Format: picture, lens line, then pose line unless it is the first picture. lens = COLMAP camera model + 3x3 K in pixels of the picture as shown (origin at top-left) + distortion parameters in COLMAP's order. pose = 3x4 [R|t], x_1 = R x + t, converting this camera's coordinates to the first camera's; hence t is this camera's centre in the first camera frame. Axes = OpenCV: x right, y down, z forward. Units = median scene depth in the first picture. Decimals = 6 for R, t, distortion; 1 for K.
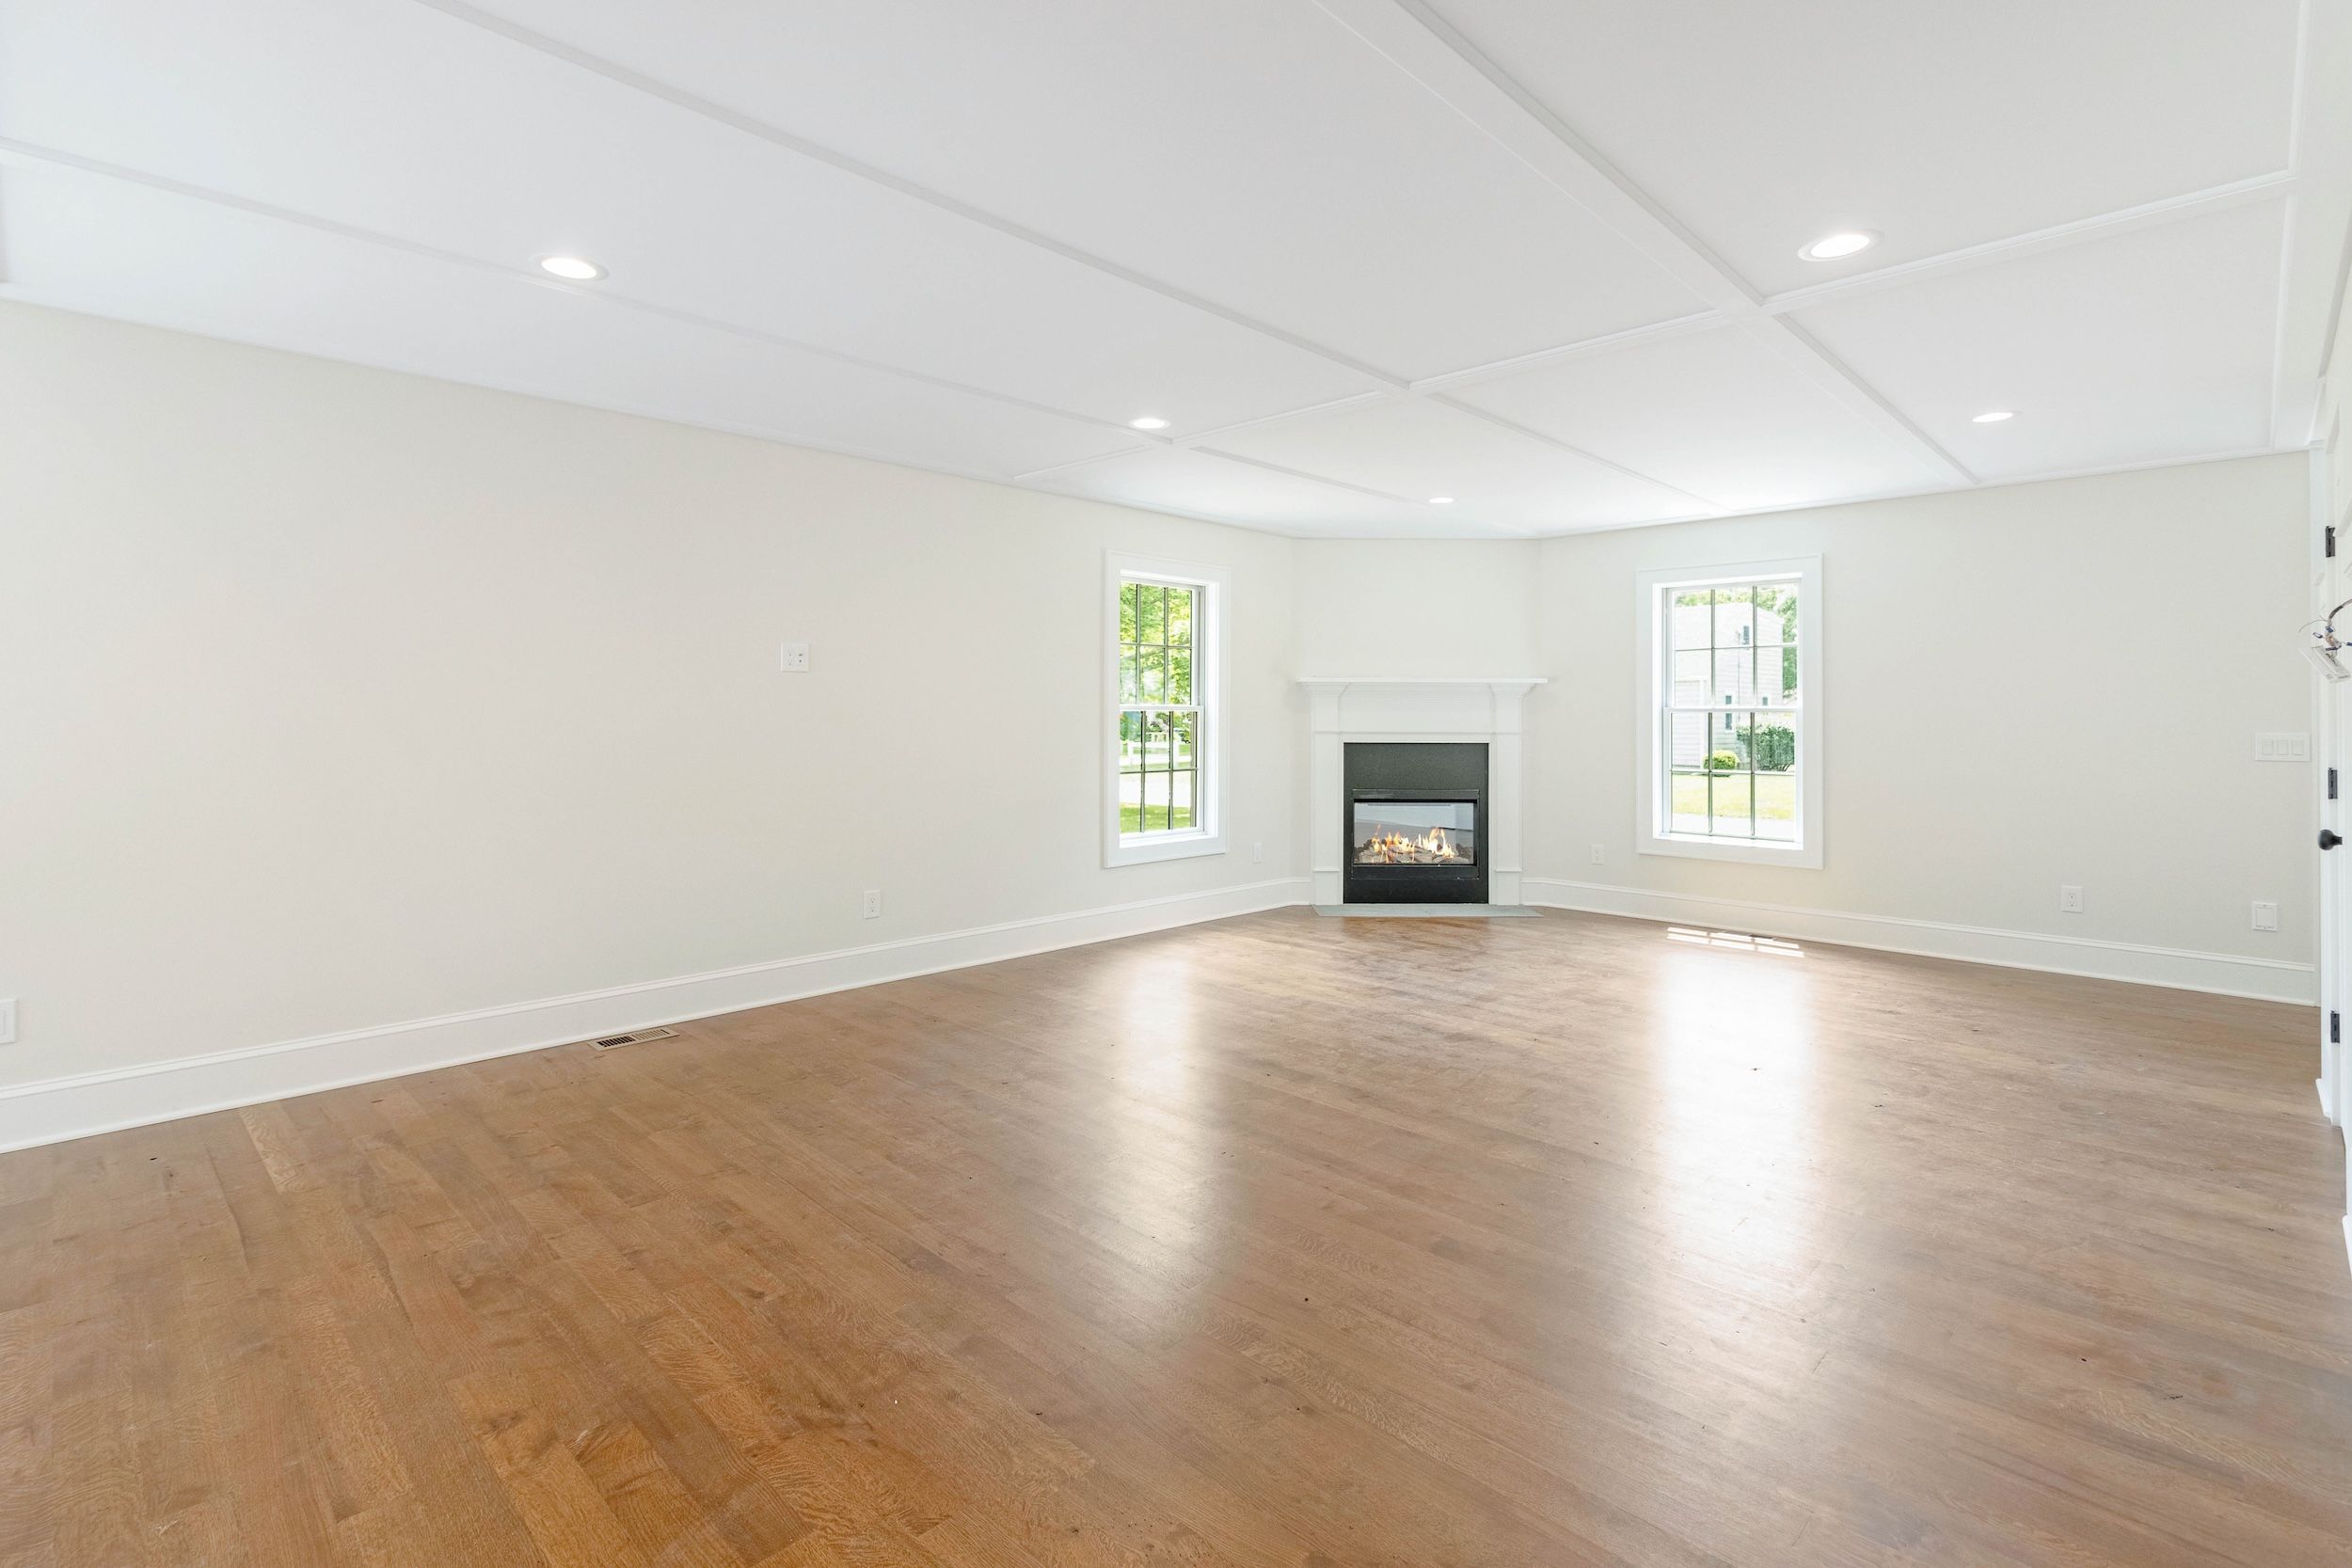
lens RADIAL K [[1083.8, 0, 1156.6], [0, 1083.8, 740.3], [0, 0, 1]] dist [0.002314, 0.000716]
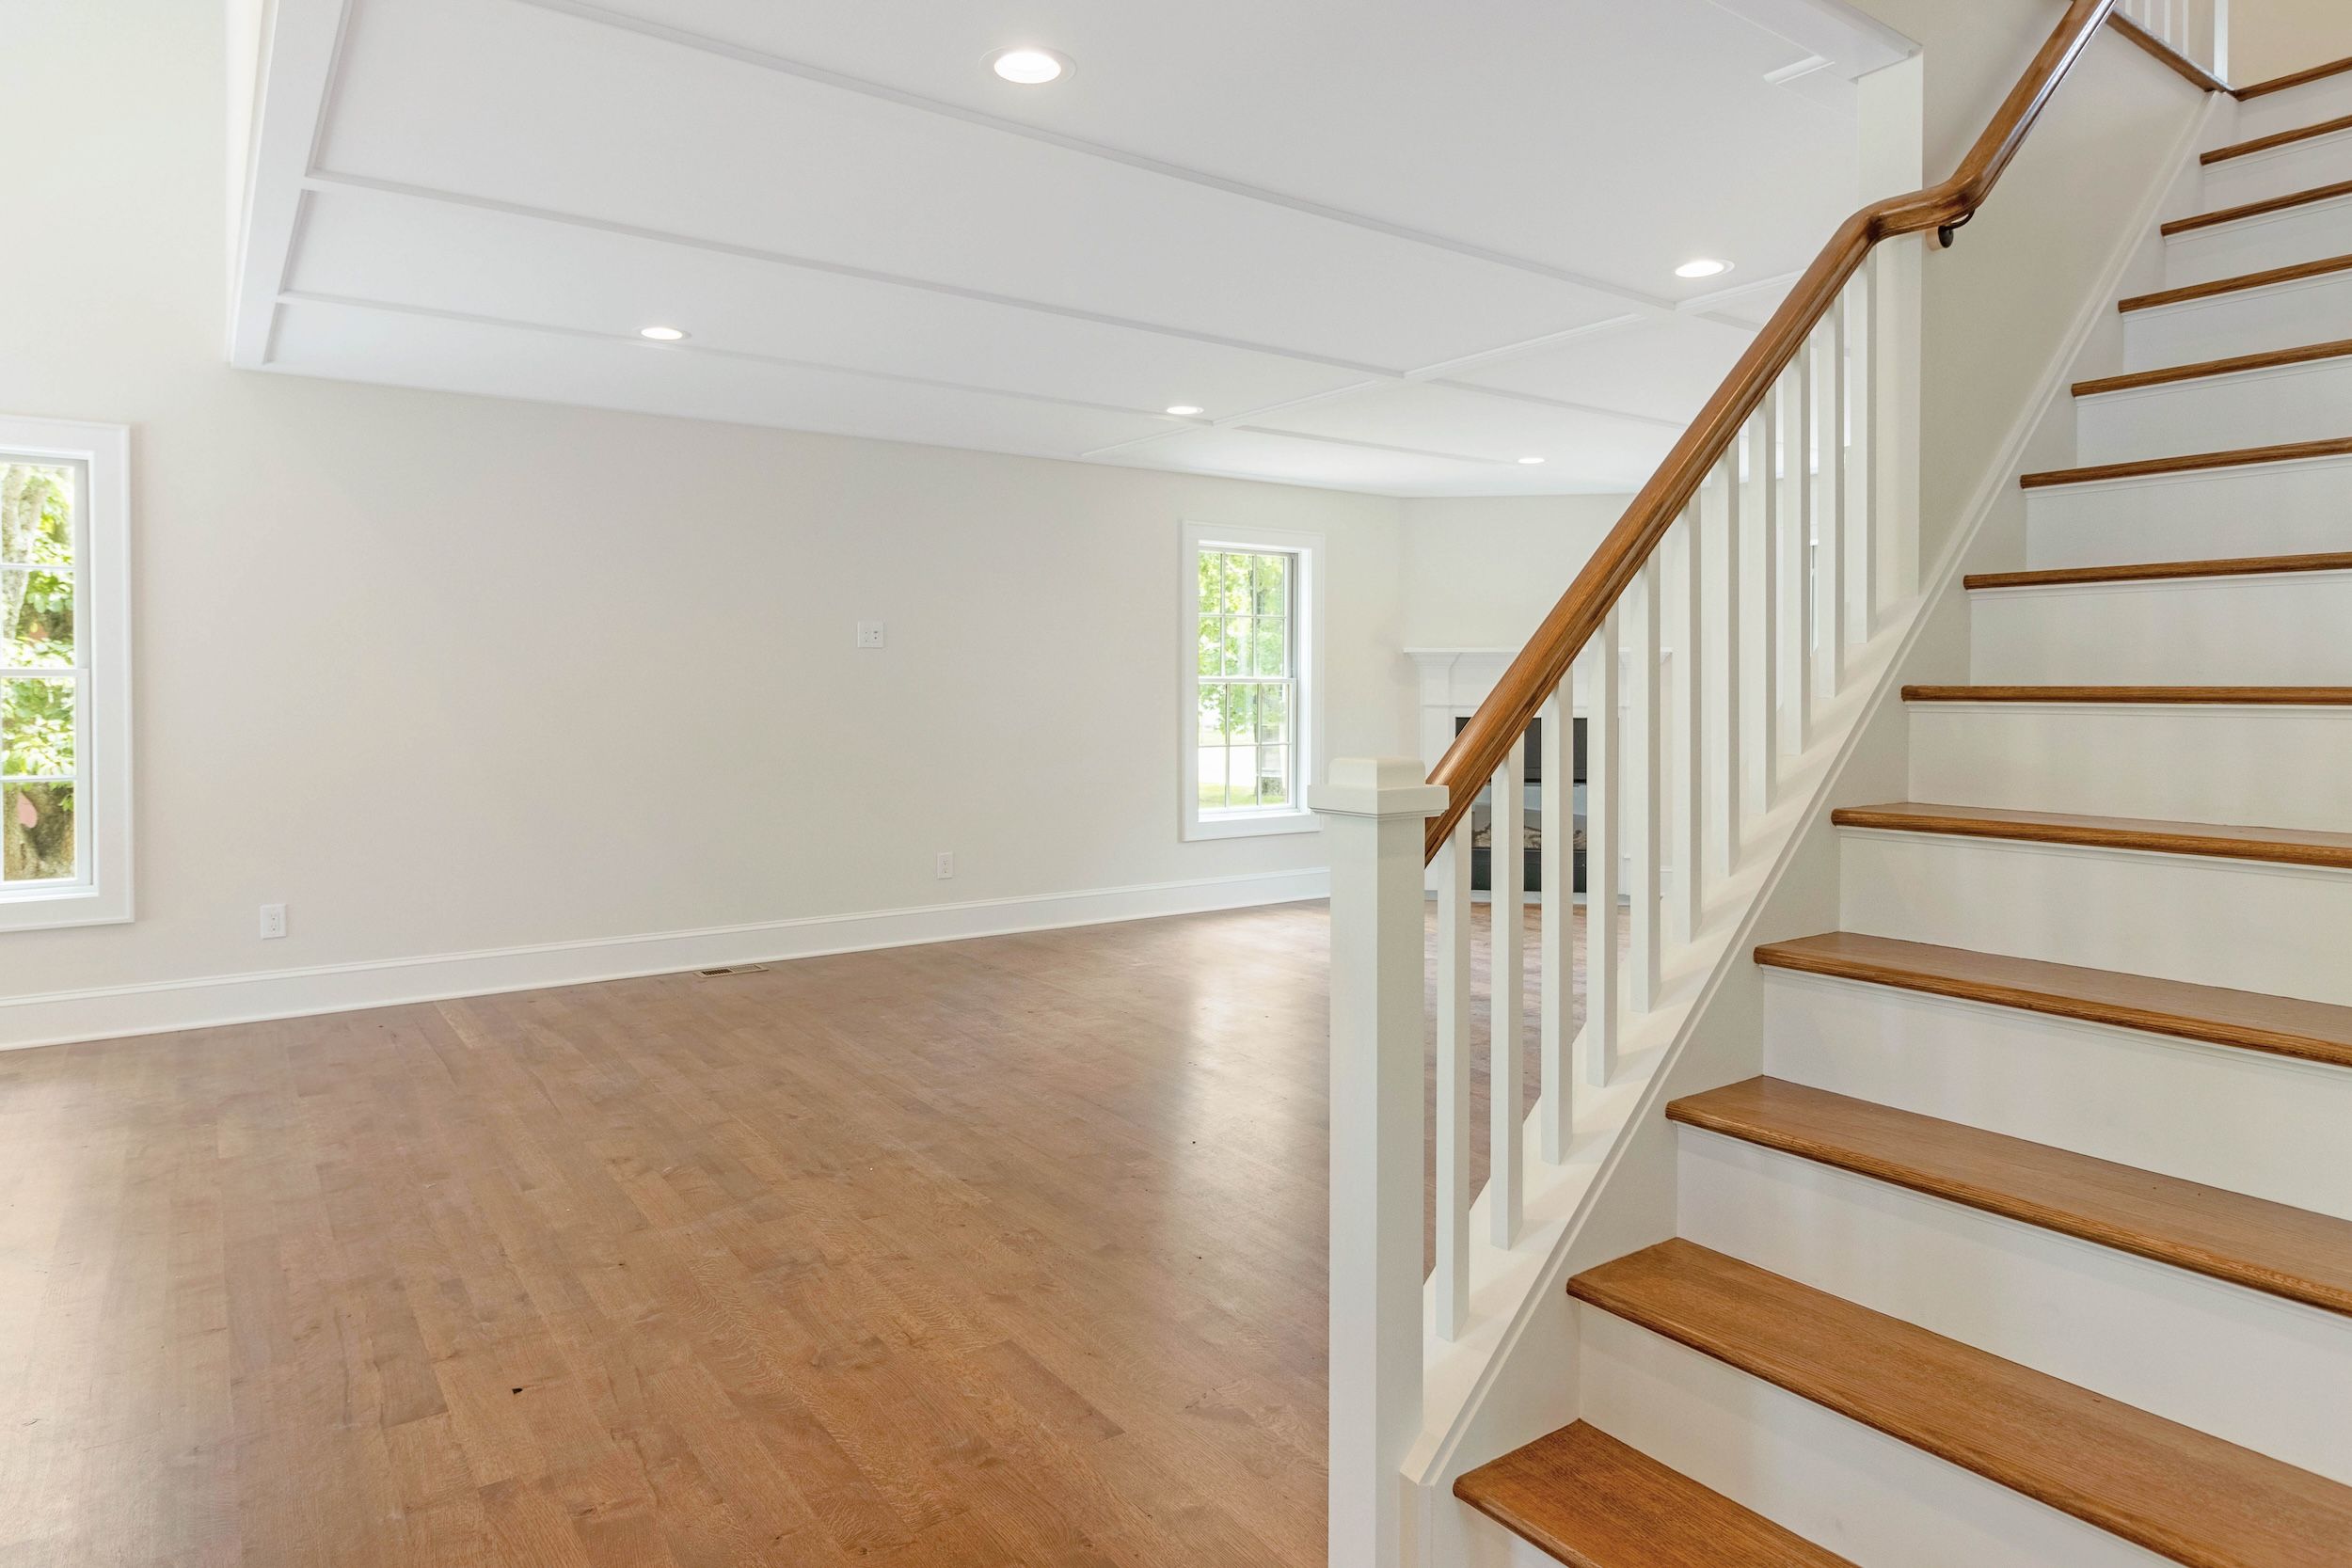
lens RADIAL K [[1376.2, 0, 1180.7], [0, 1376.2, 776.2], [0, 0, 1]] dist [-0.001575, -0.000154]
pose [[0.985789, 0.009274, -0.167735, 0.333230], [-0.002534, 0.999182, 0.040355, 0.013652], [0.167972, -0.039356, 0.985006, -0.503634]]
